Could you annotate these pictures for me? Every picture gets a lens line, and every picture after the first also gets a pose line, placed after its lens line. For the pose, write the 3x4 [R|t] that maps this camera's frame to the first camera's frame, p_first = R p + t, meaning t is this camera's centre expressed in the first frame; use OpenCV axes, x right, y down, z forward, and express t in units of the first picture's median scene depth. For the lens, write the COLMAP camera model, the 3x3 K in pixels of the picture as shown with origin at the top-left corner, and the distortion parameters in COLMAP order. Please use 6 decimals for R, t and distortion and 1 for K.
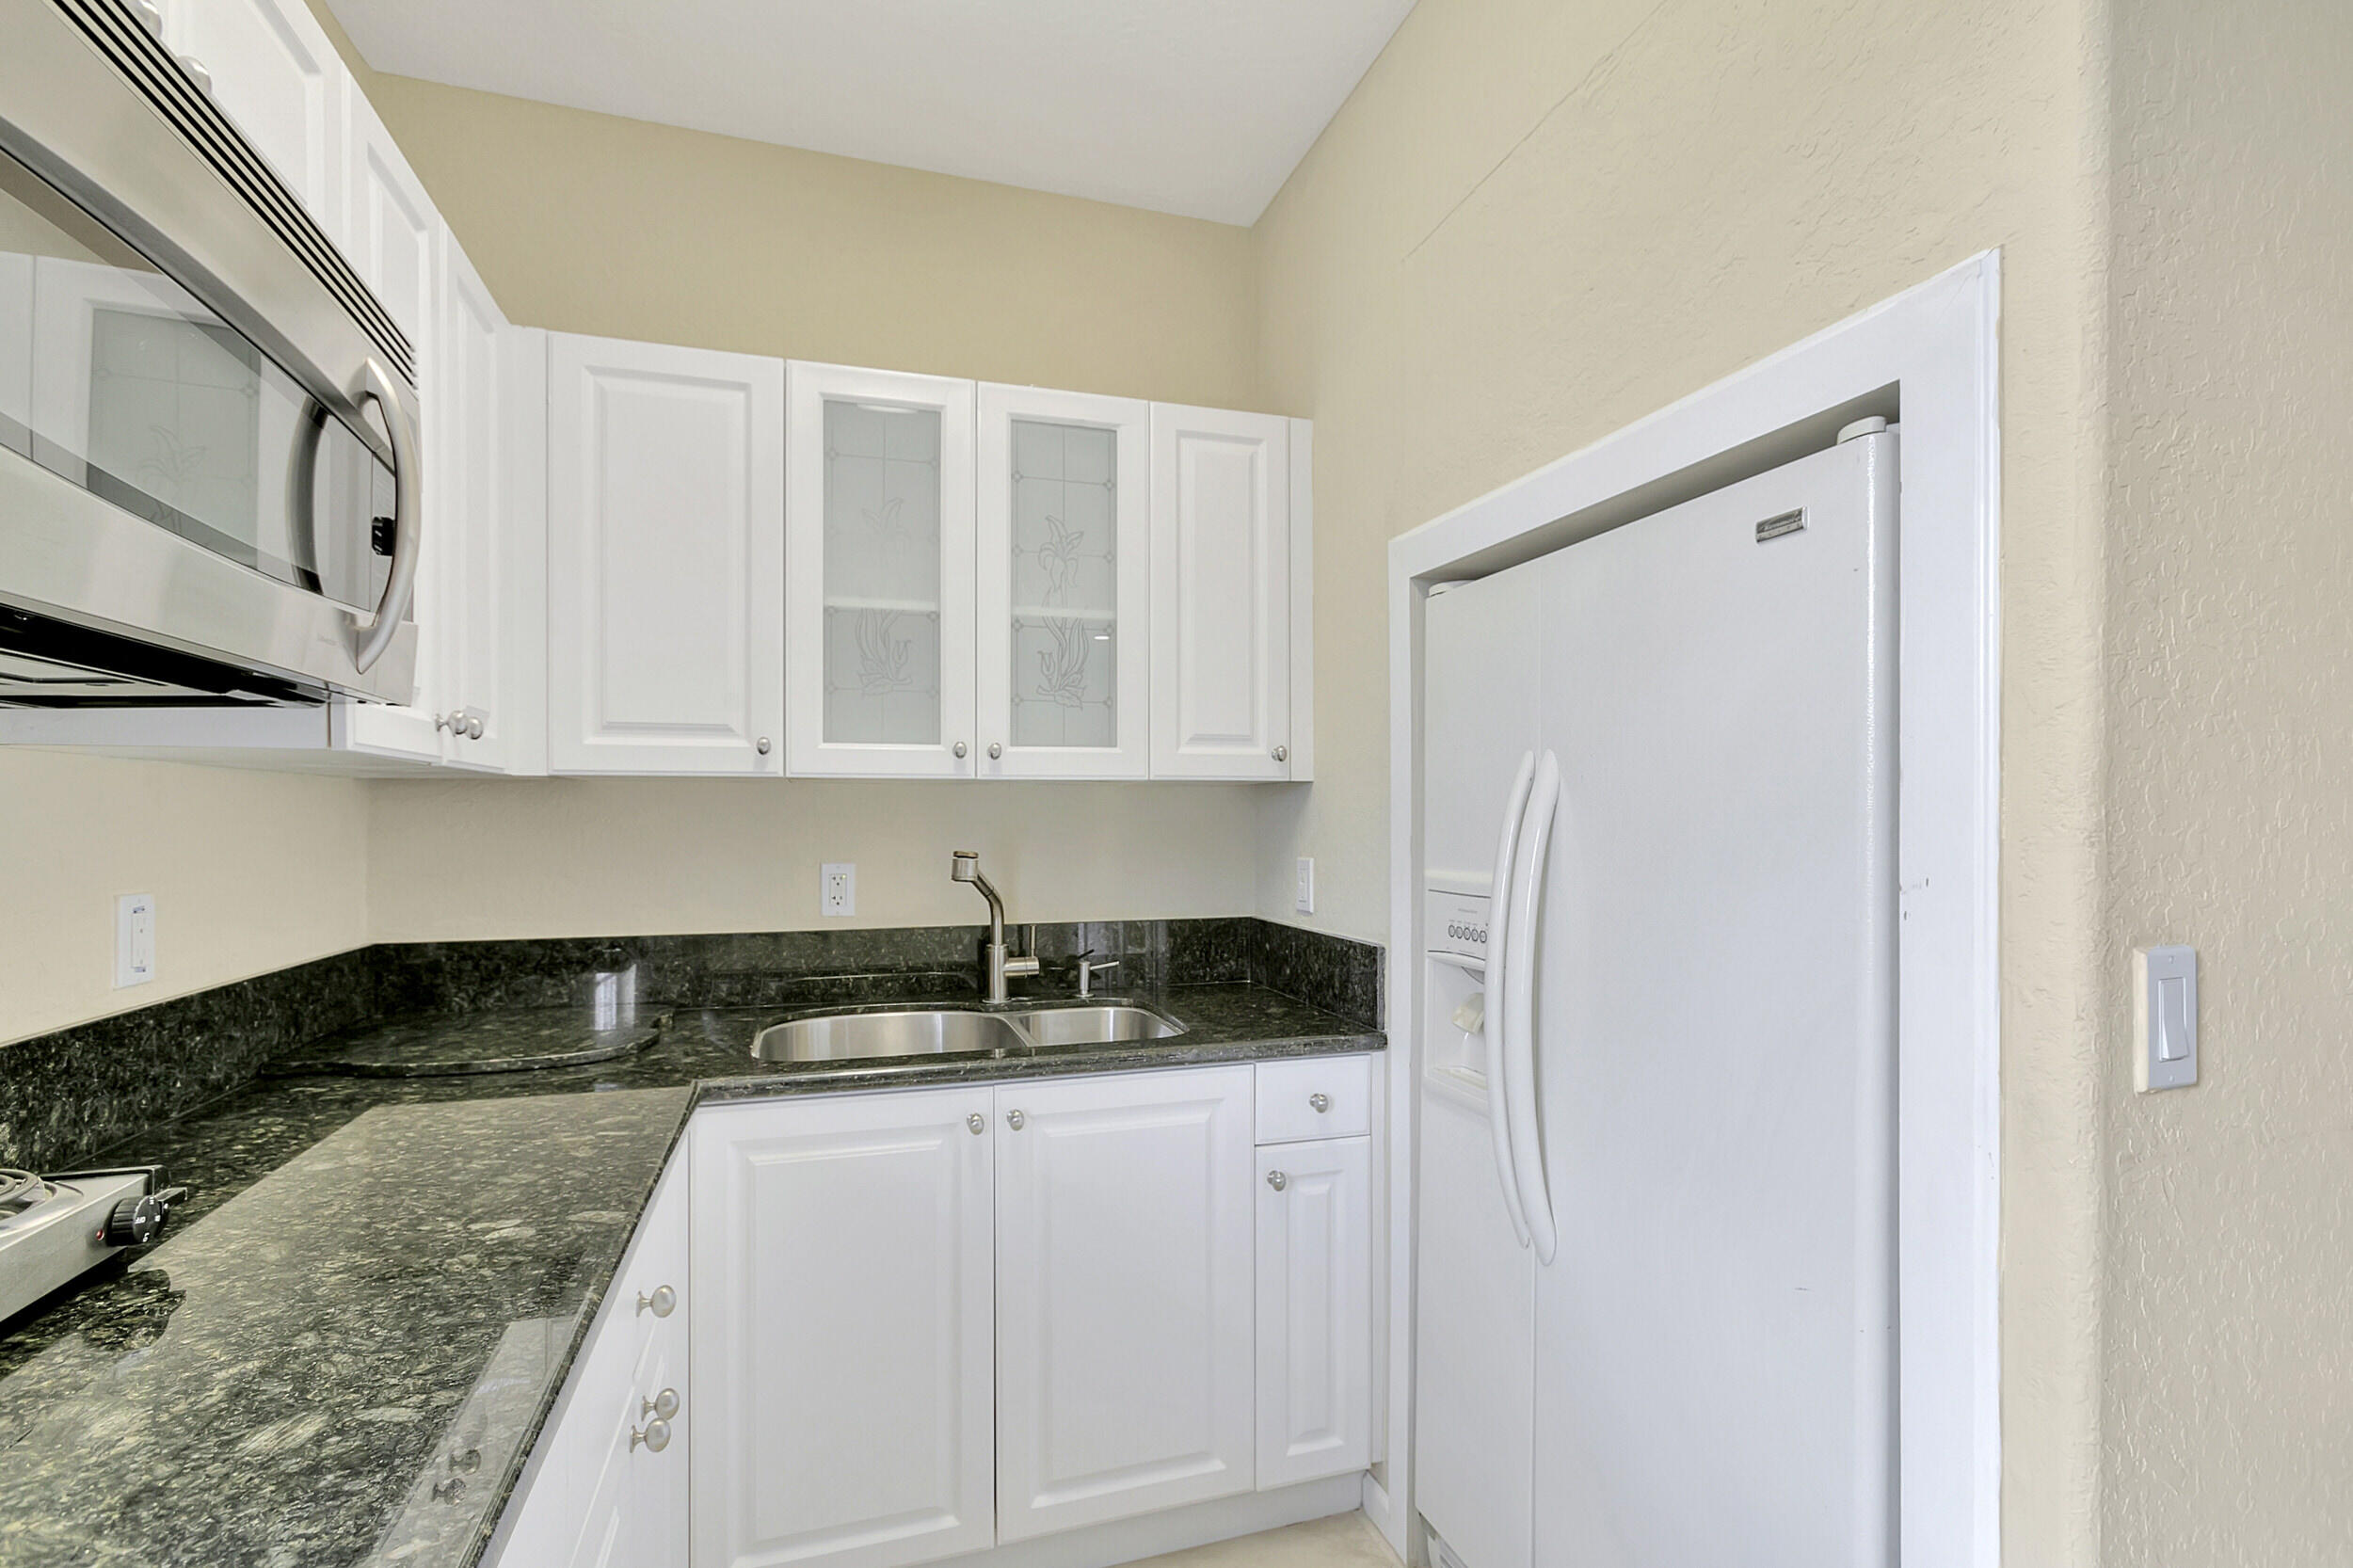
lens RADIAL K [[1068.5, 0, 1148.1], [0, 1068.5, 819.9], [0, 0, 1]] dist [-0.002587, -0.000022]
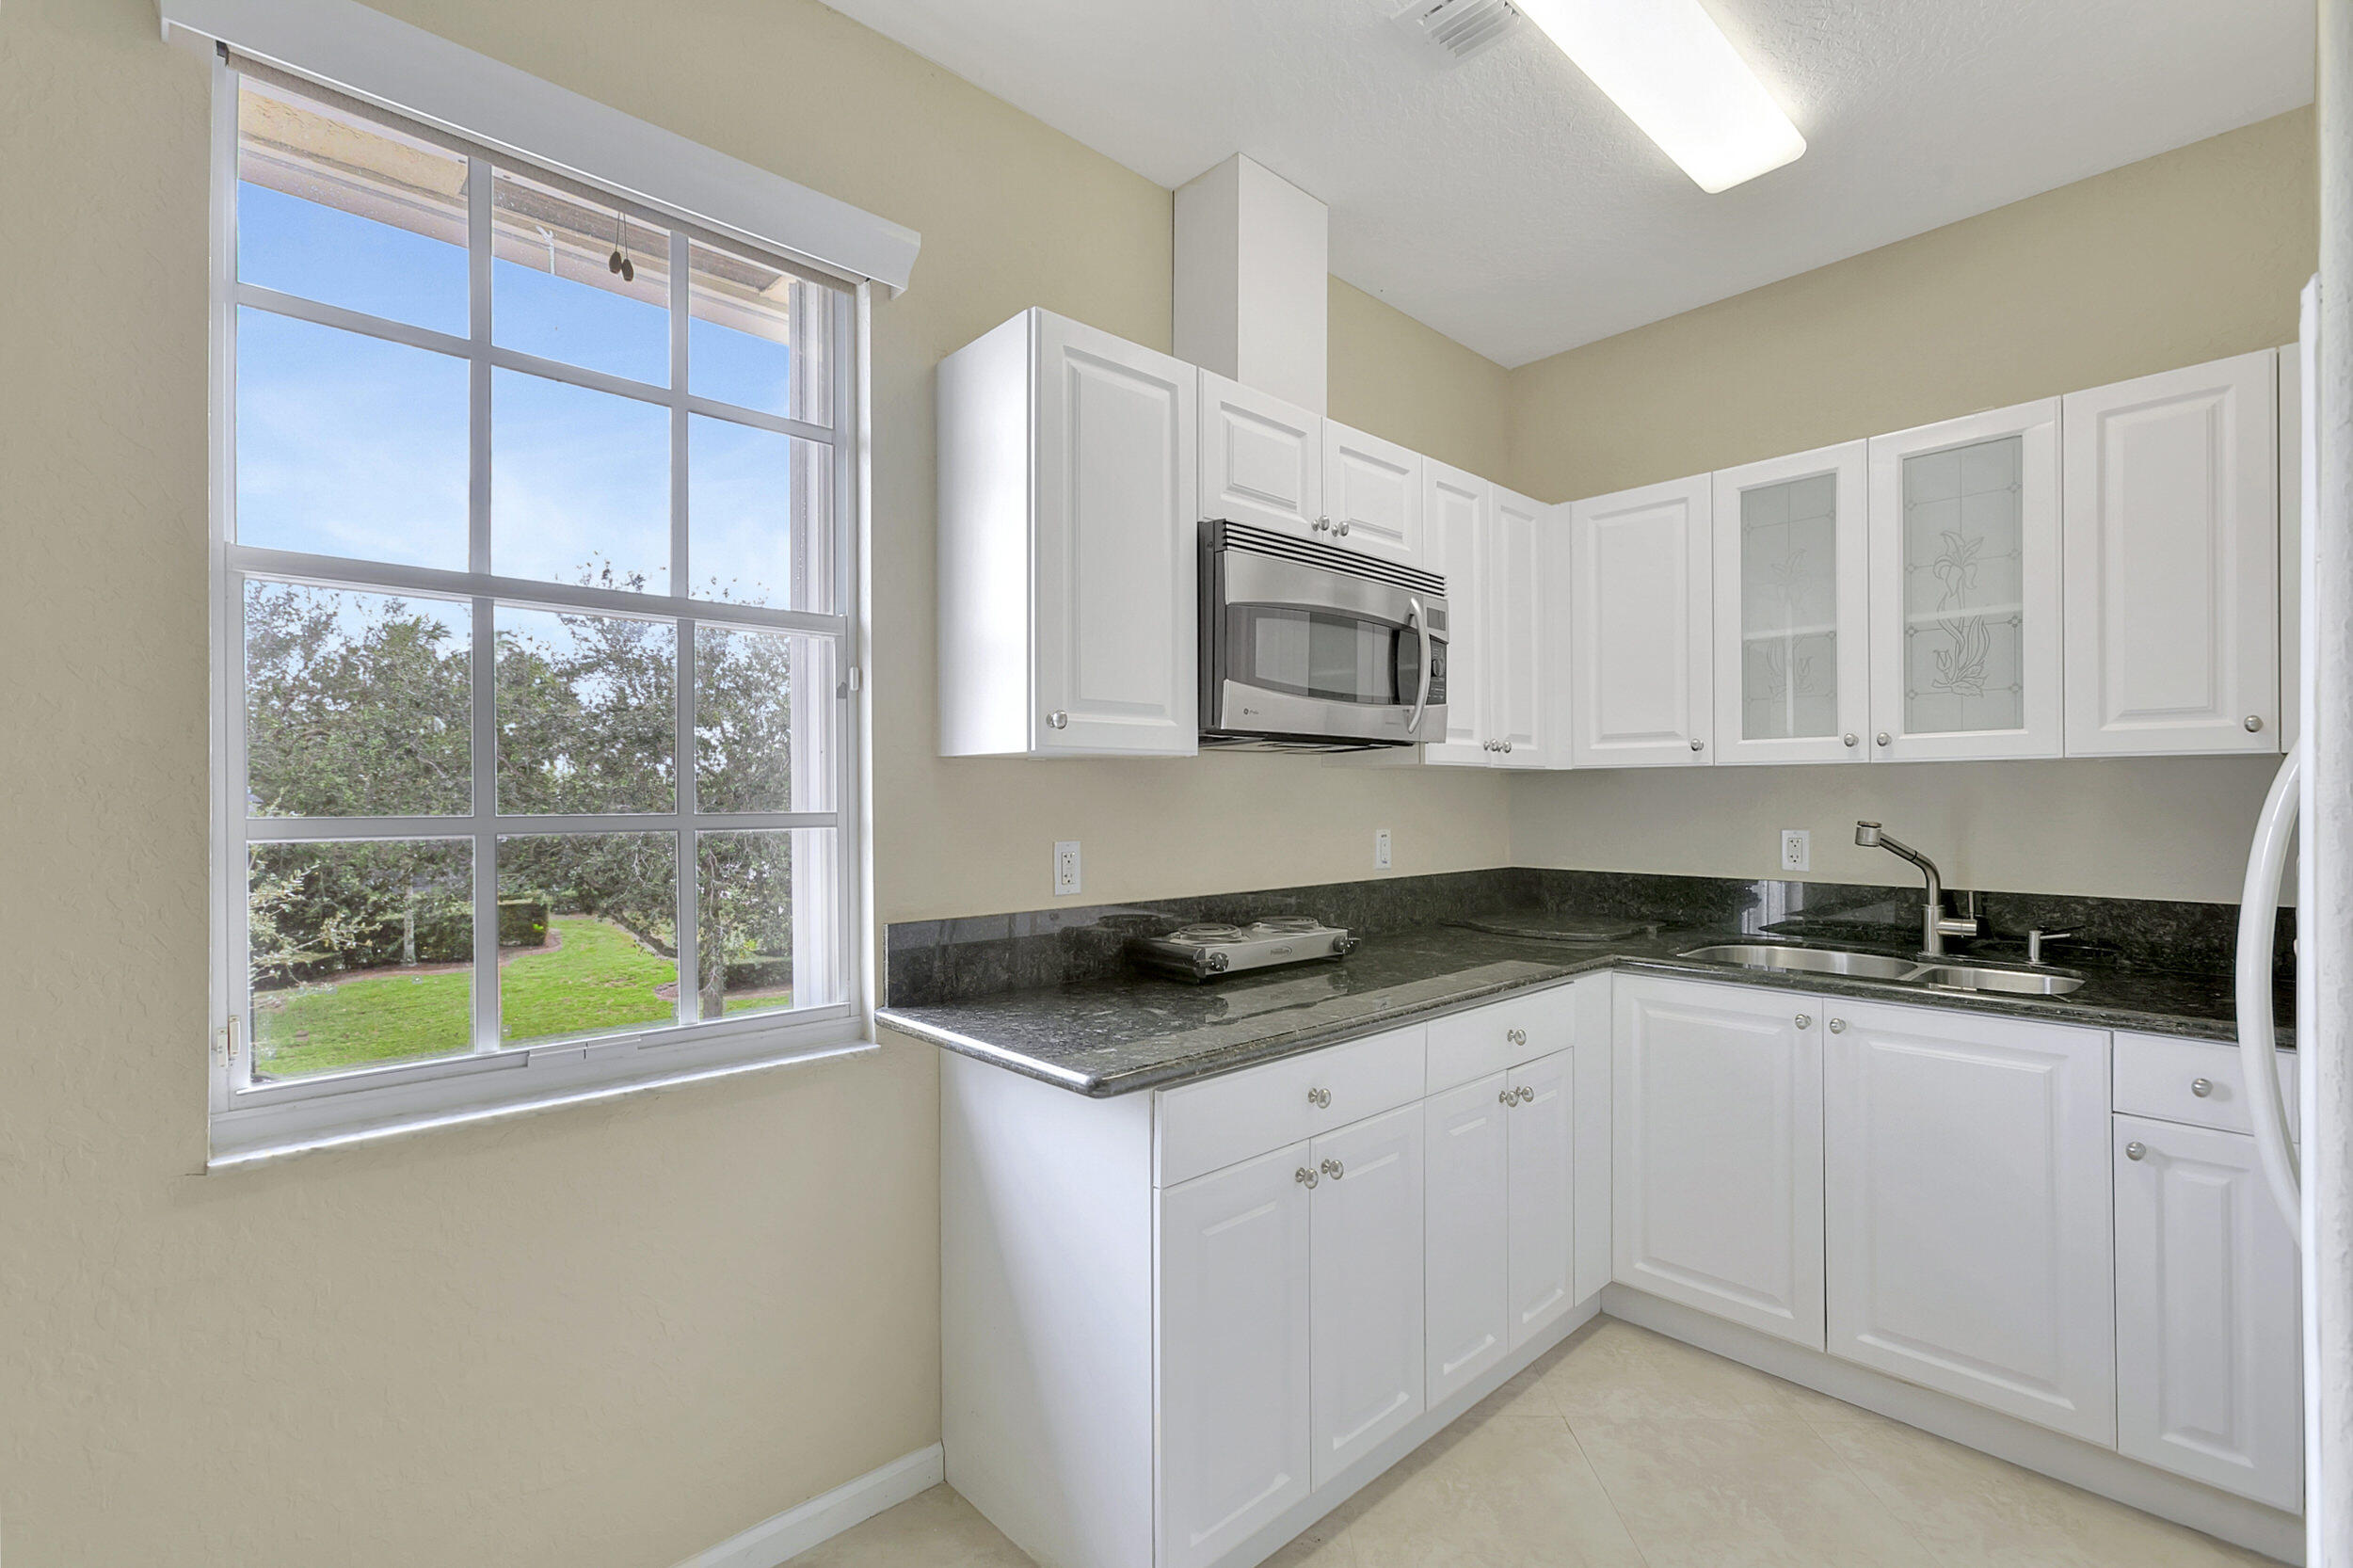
lens RADIAL K [[1033.0, 0, 1179.8], [0, 1033.0, 793.6], [0, 0, 1]] dist [-0.000283, 0.000364]
pose [[0.438428, -0.000773, -0.898766, 0.557643], [0.000771, 1.000000, -0.000484, -0.002529], [0.898766, -0.000480, 0.438428, -0.230530]]
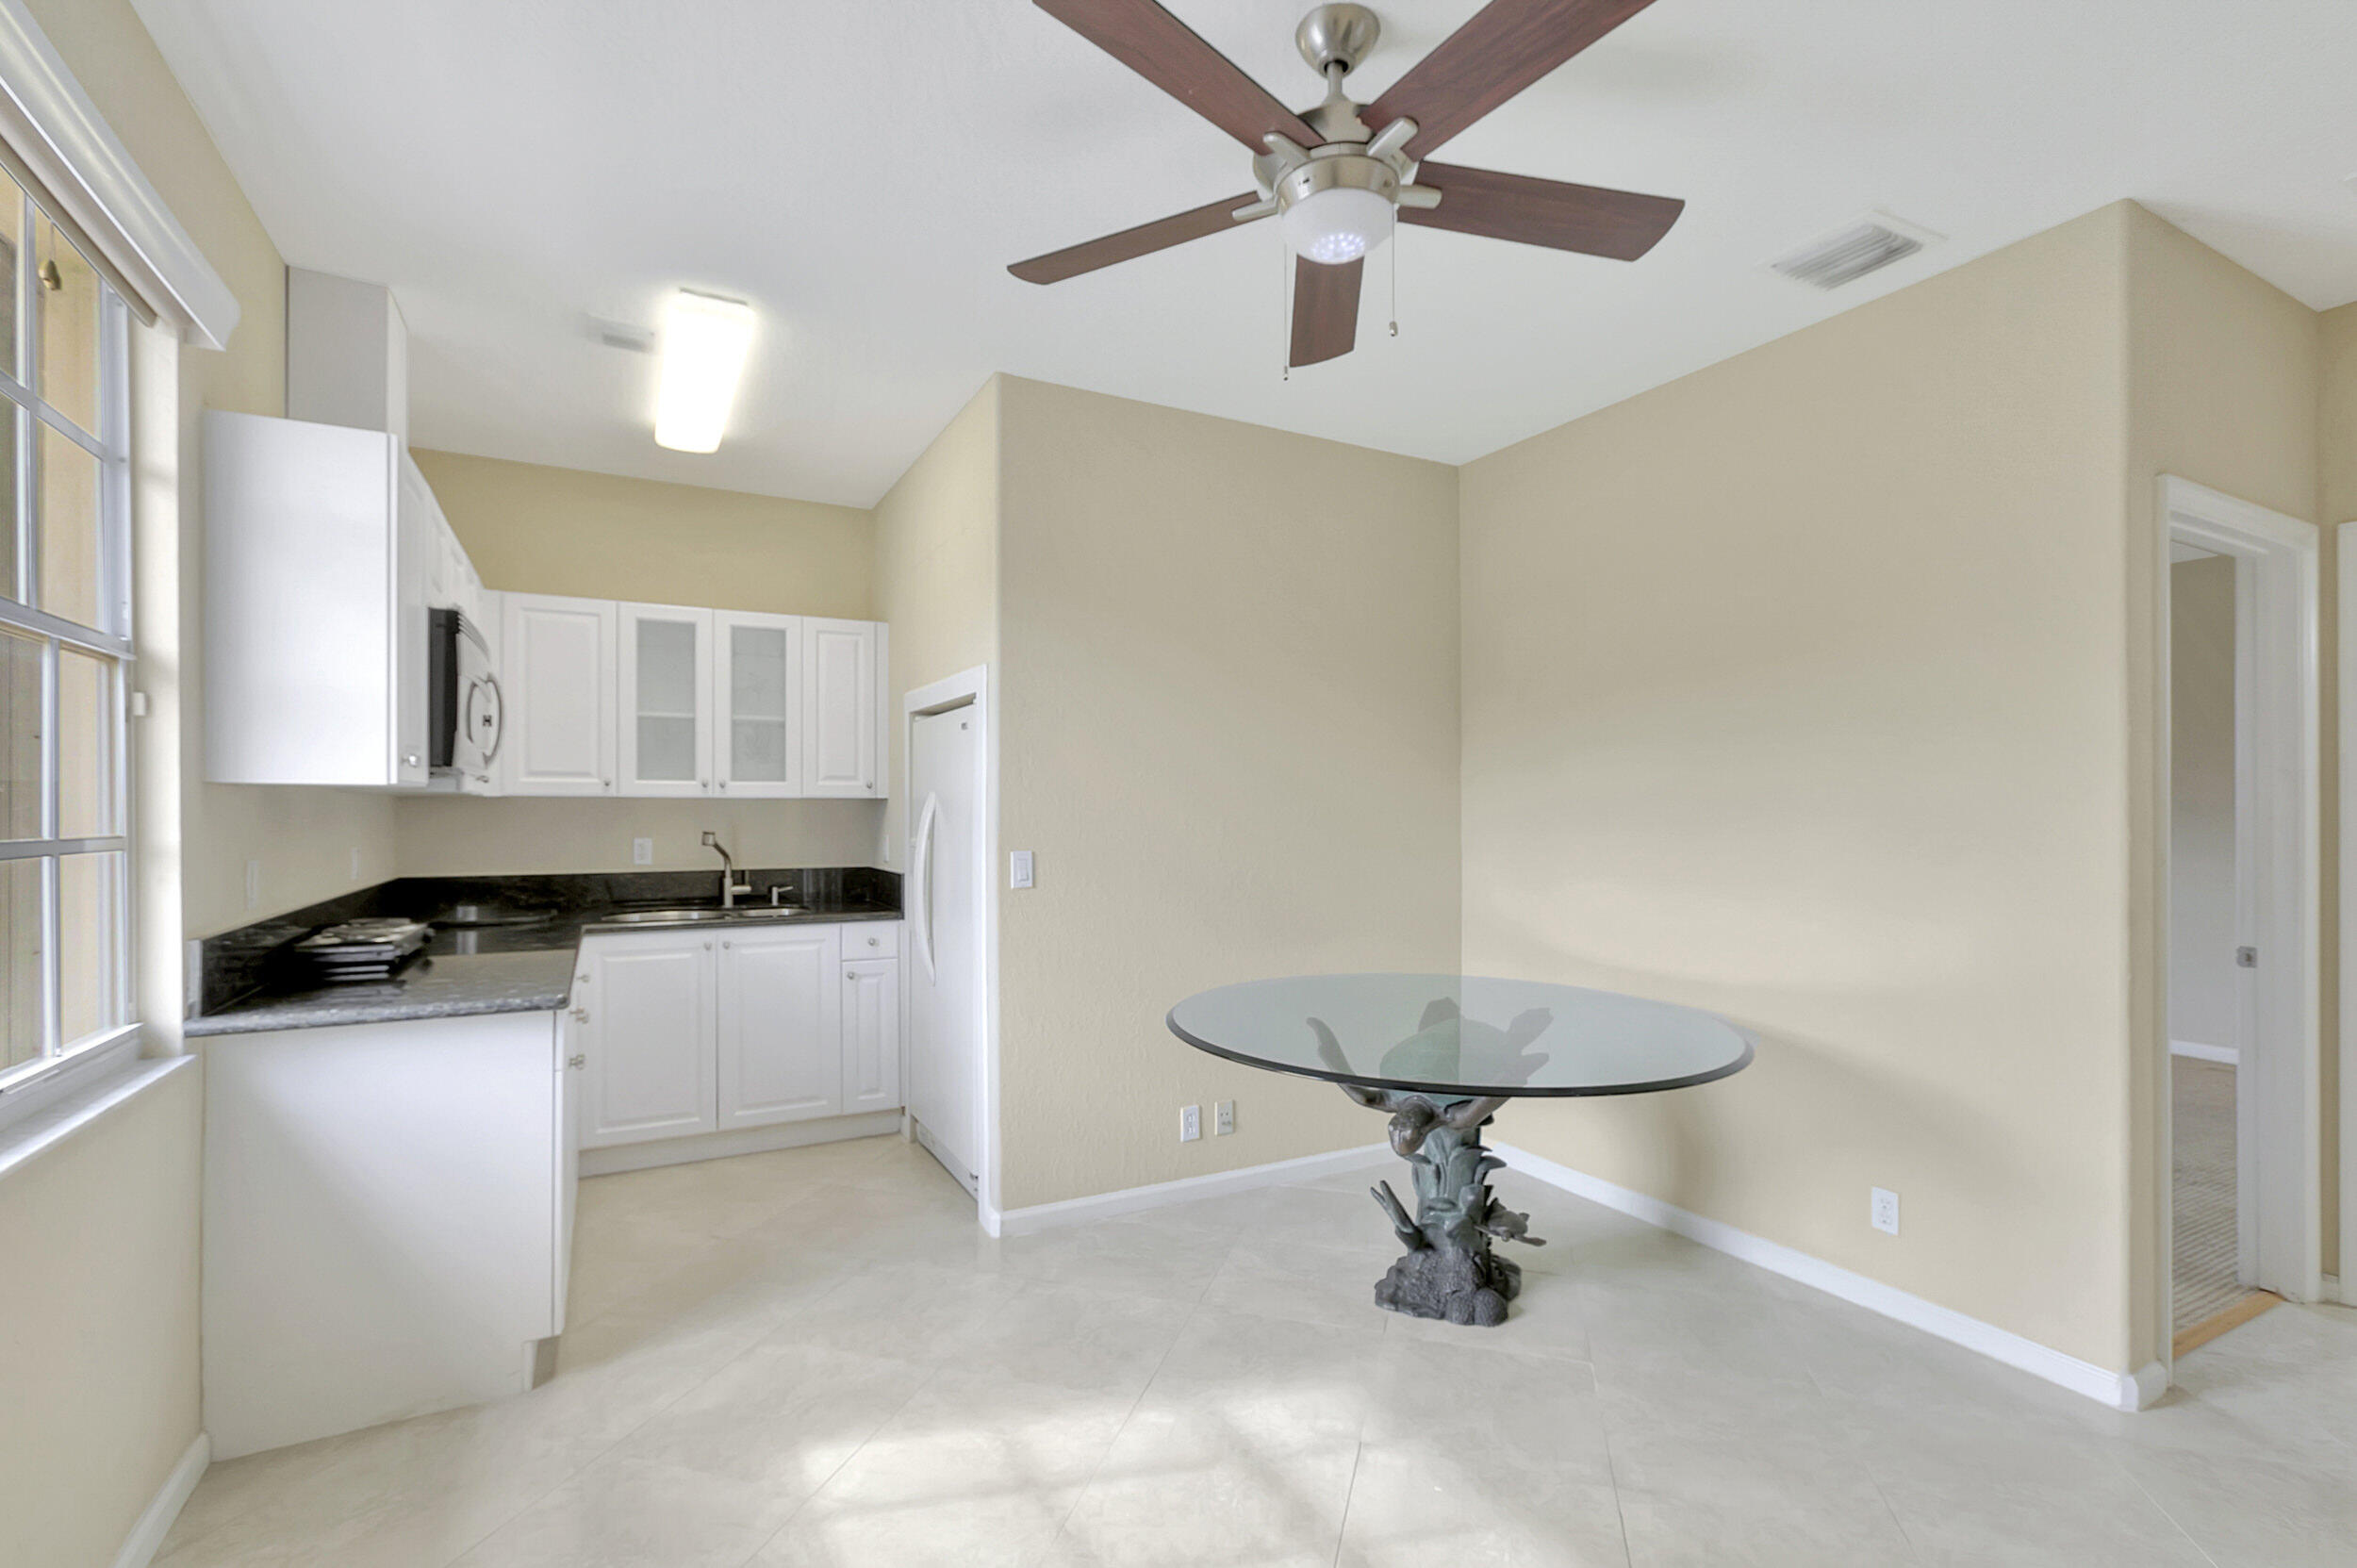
lens RADIAL K [[1058.4, 0, 1160.4], [0, 1058.4, 815.0], [0, 0, 1]] dist [-0.002355, -0.000091]
pose [[0.982678, 0.002102, 0.185309, 0.321911], [-0.002563, 0.999994, 0.002247, -0.009727], [-0.185303, -0.002683, 0.982678, -1.229408]]
